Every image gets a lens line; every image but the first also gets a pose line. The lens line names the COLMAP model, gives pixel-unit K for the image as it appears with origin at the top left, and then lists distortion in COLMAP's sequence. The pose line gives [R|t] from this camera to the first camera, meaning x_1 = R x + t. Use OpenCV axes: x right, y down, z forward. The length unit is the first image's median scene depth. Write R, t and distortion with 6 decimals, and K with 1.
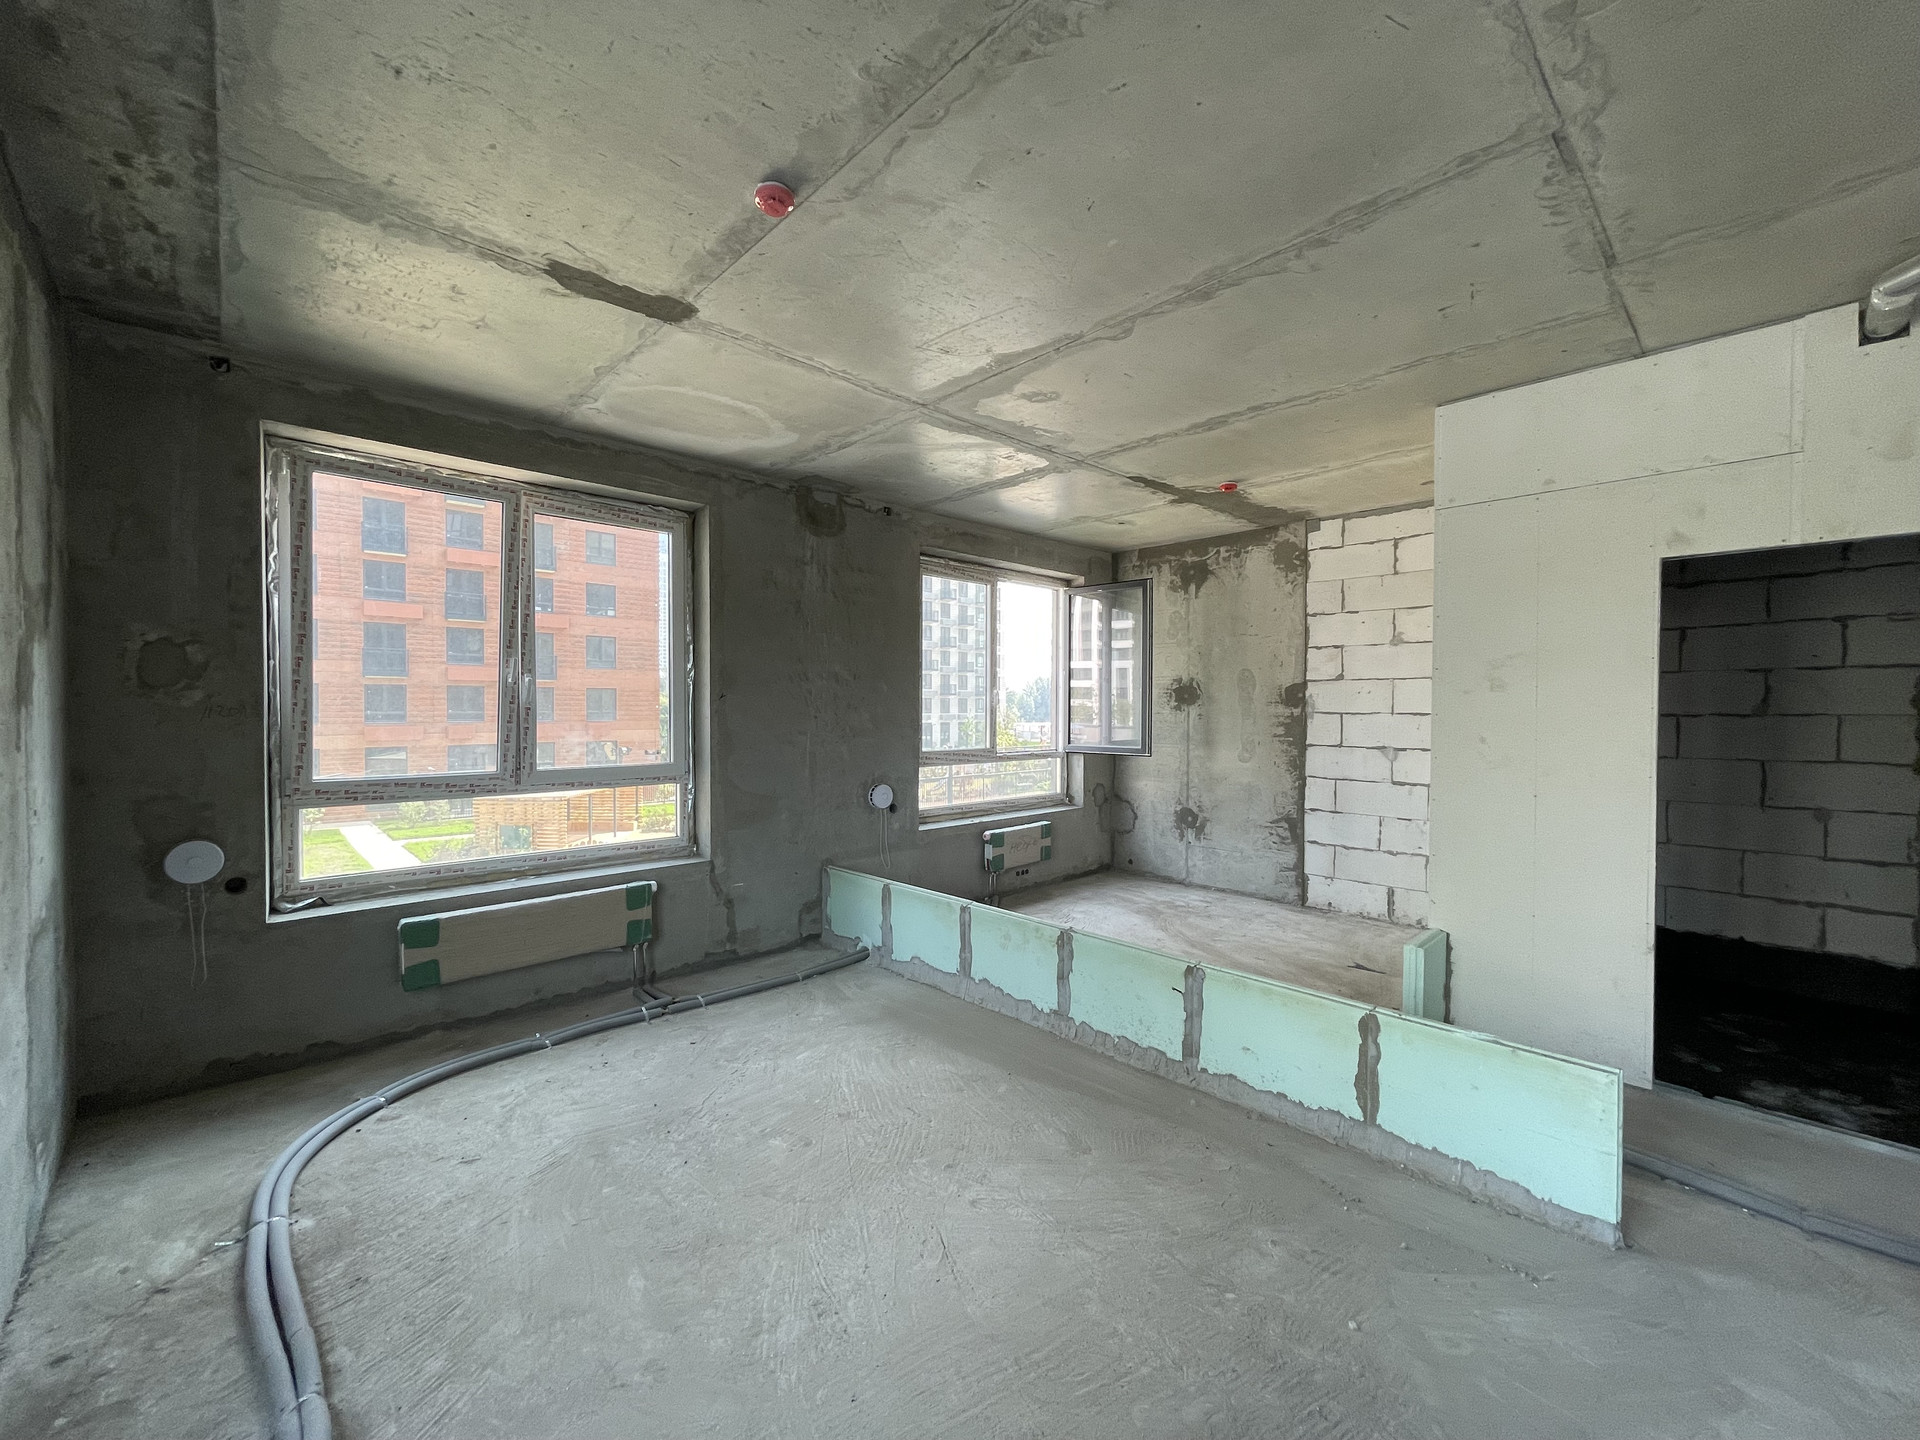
lens RADIAL K [[788.2, 0, 958.9], [0, 788.2, 717.2], [0, 0, 1]] dist [-0.002663, -0.000280]
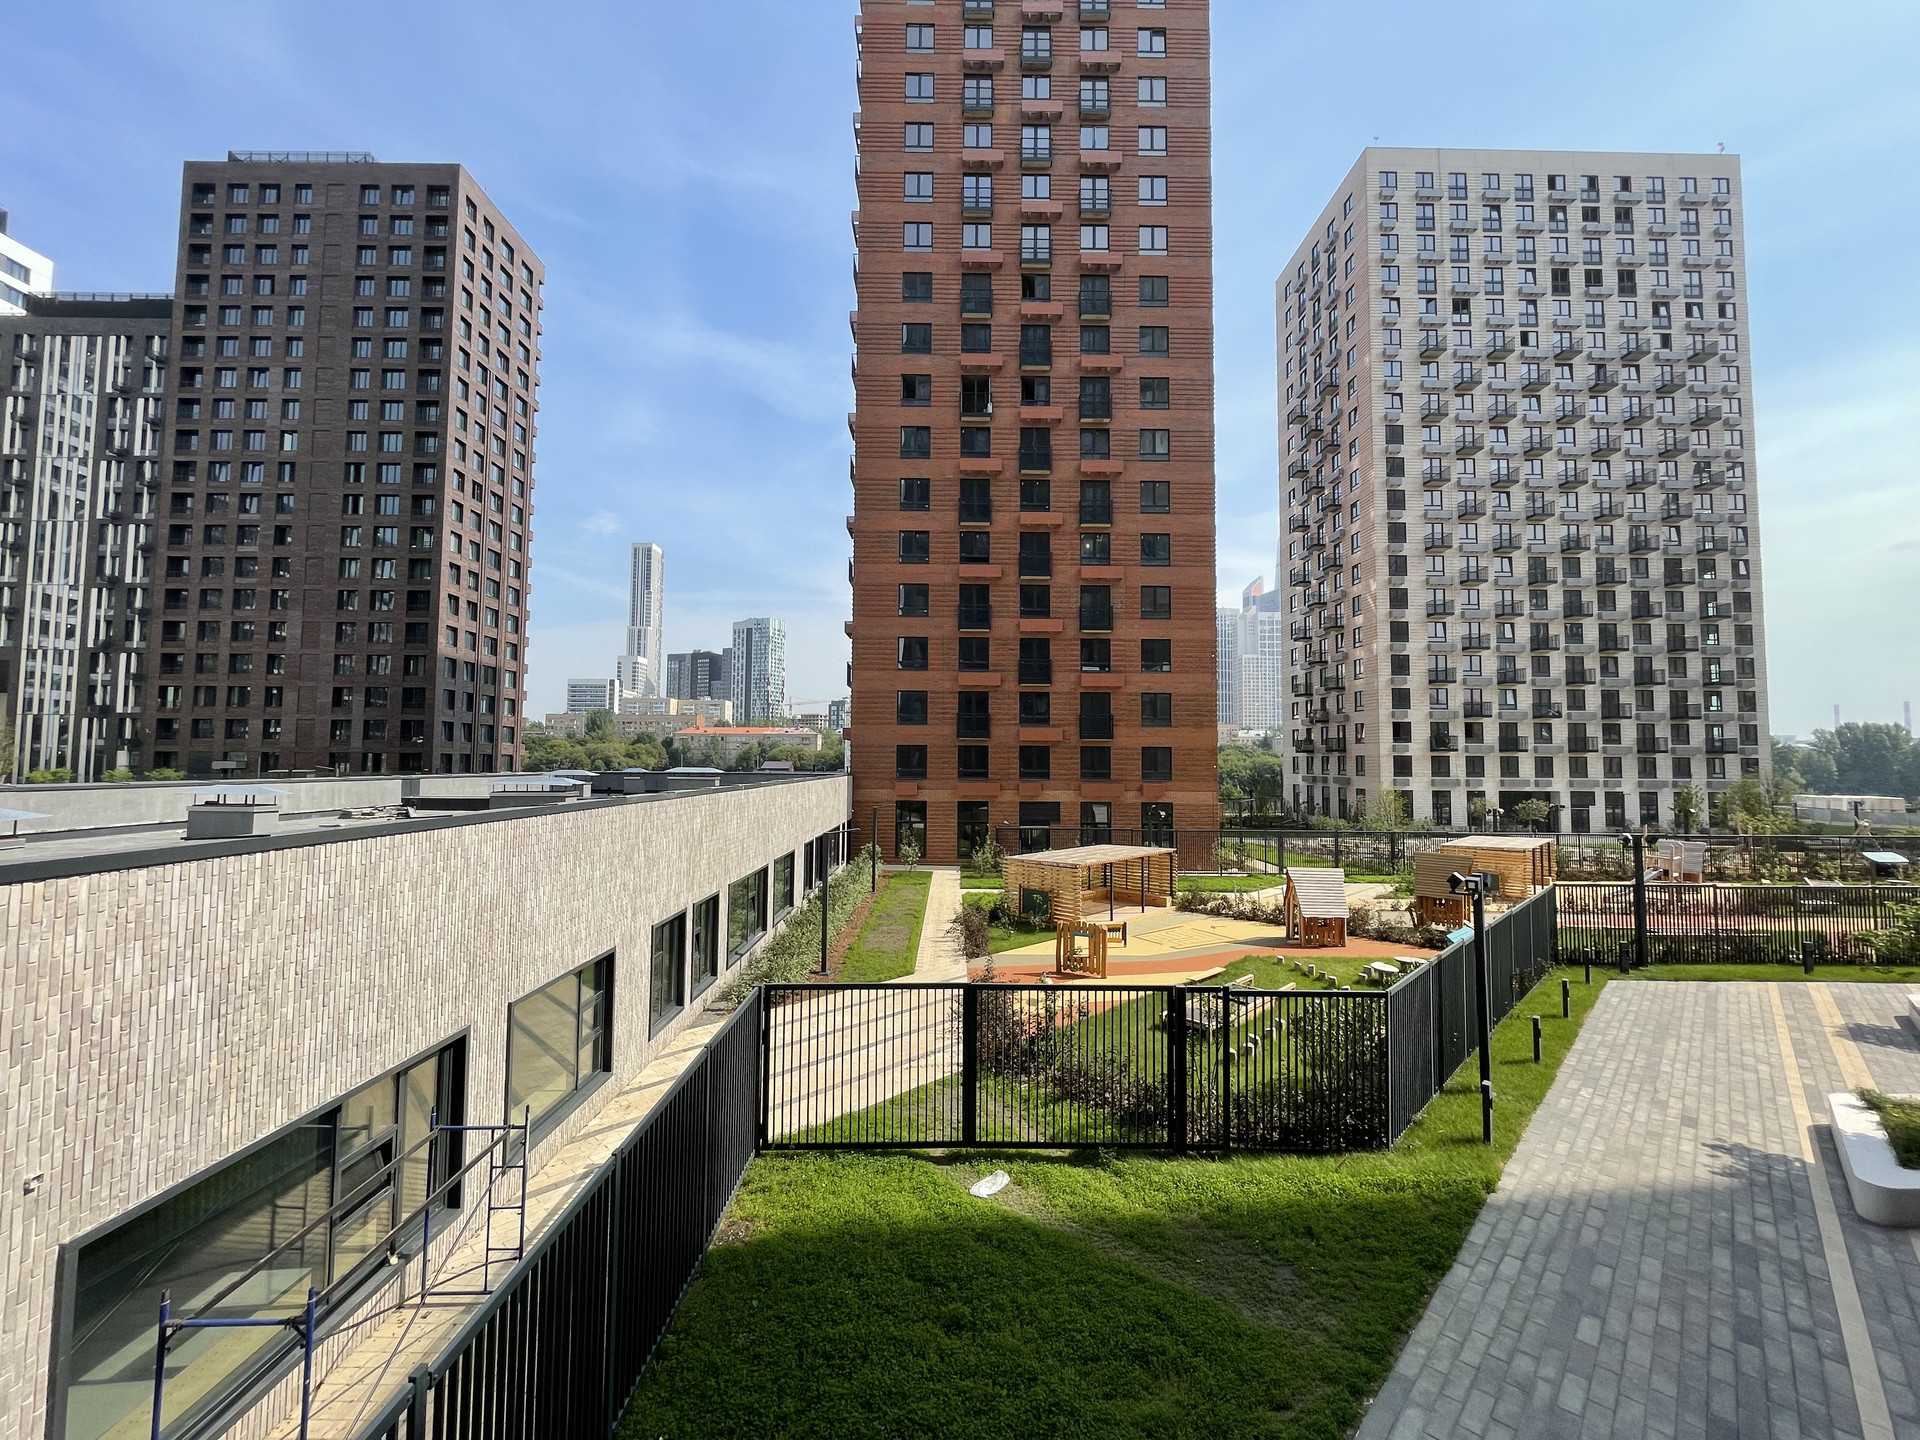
lens RADIAL K [[788.2, 0, 961.5], [0, 788.2, 718.5], [0, 0, 1]] dist [-0.002663, -0.000280]
pose [[0.731497, -0.028150, -0.681264, 0.032167], [-0.018499, 0.997960, -0.061098, -0.009638], [0.681594, 0.057296, 0.729484, 0.151750]]
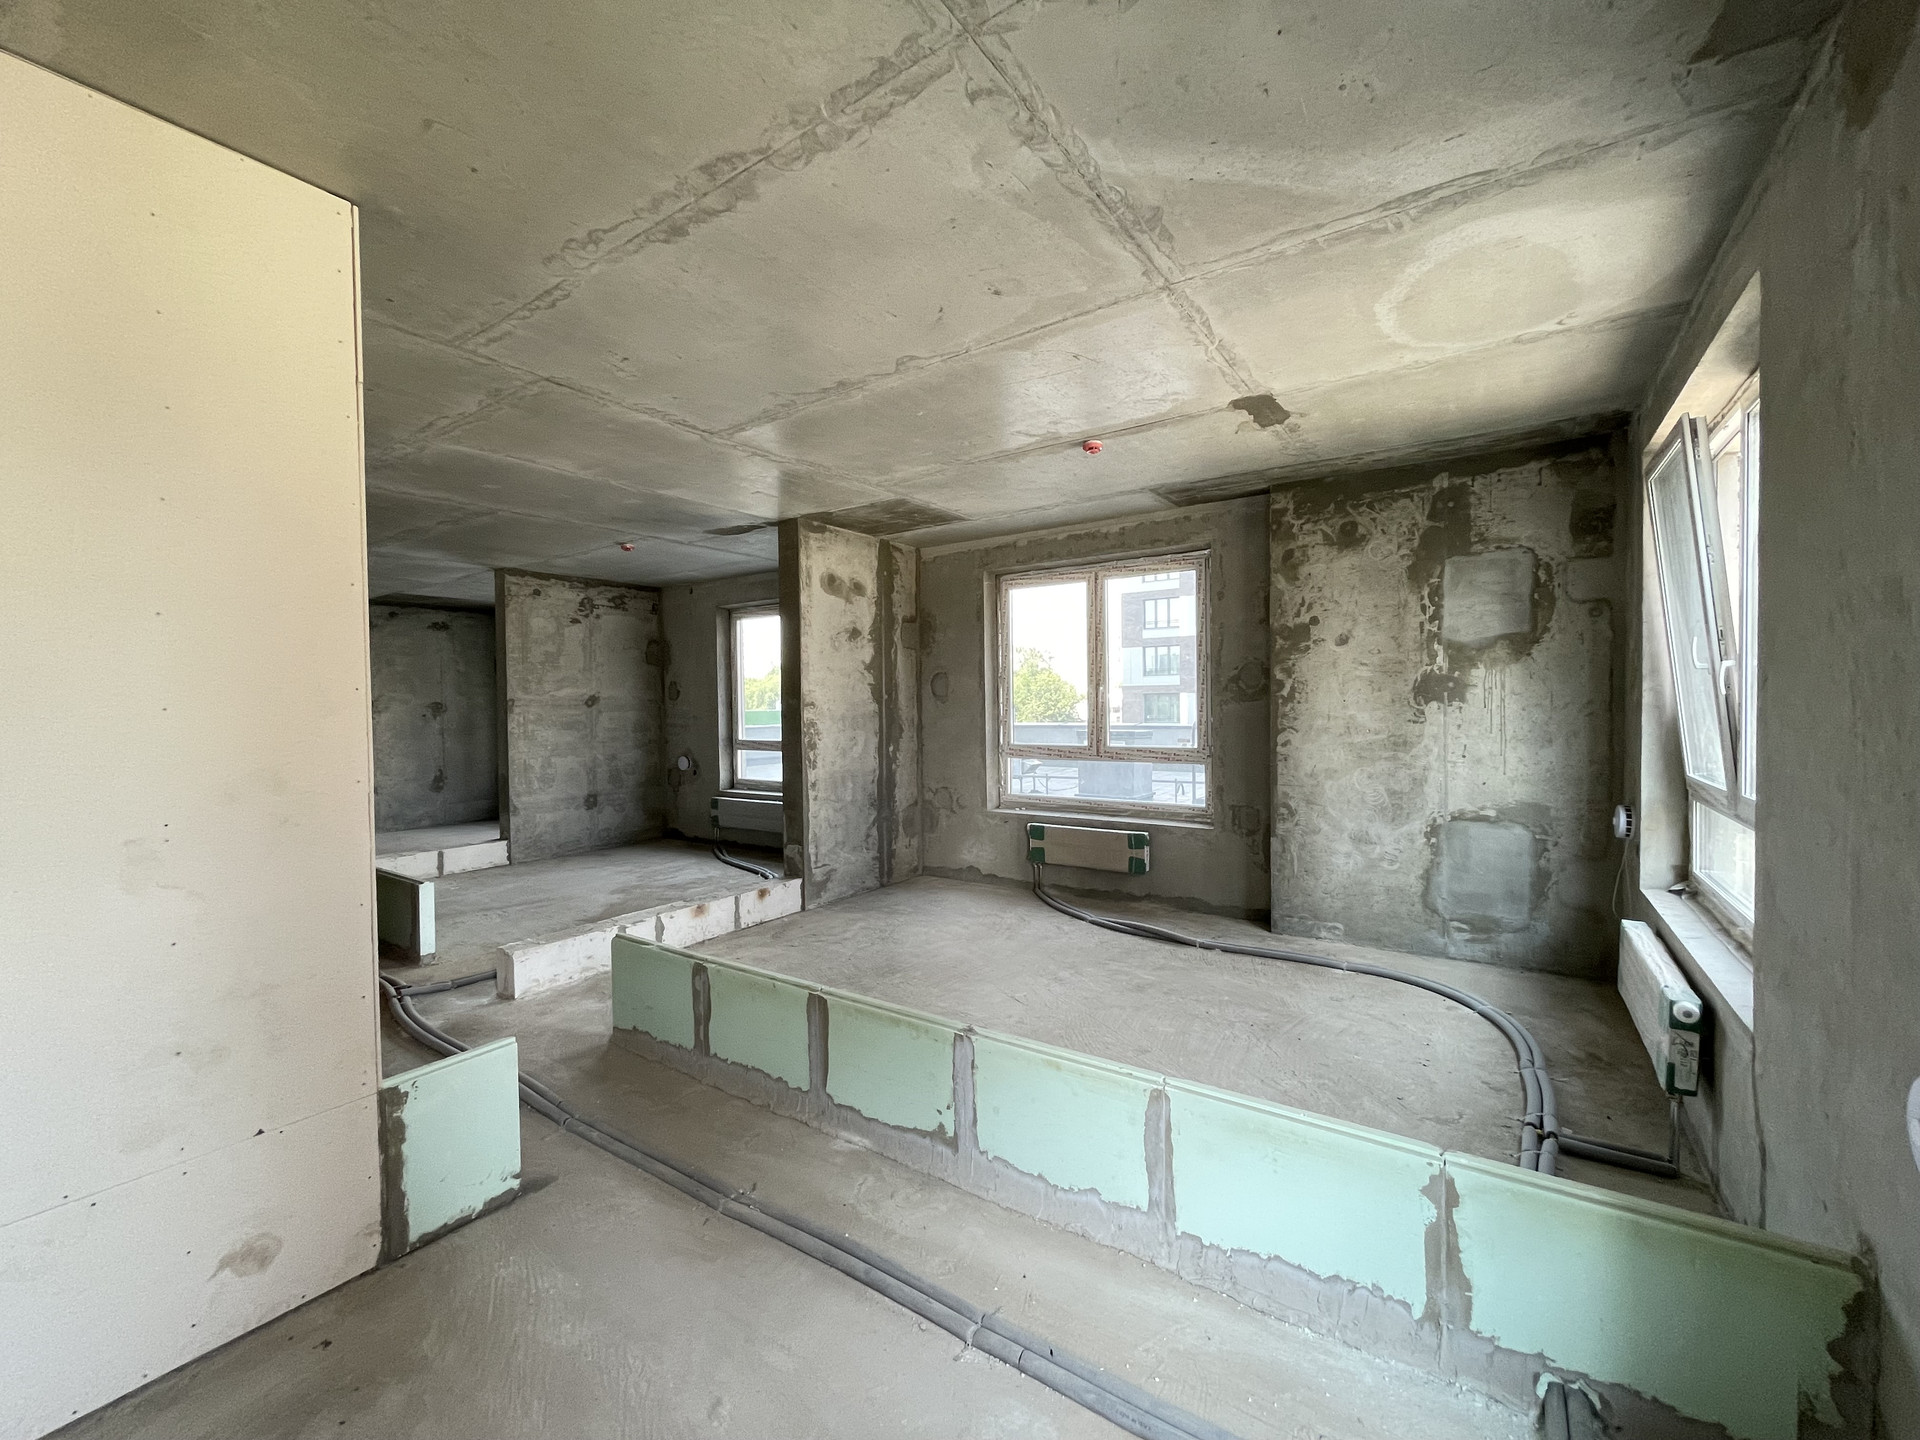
lens RADIAL K [[788.2, 0, 963.2], [0, 788.2, 717.6], [0, 0, 1]] dist [-0.002663, -0.000280]
pose [[-0.977876, 0.012504, -0.208813, 0.327965], [0.006610, 0.999560, 0.028899, -0.029412], [0.209083, 0.026880, -0.977528, 1.888205]]
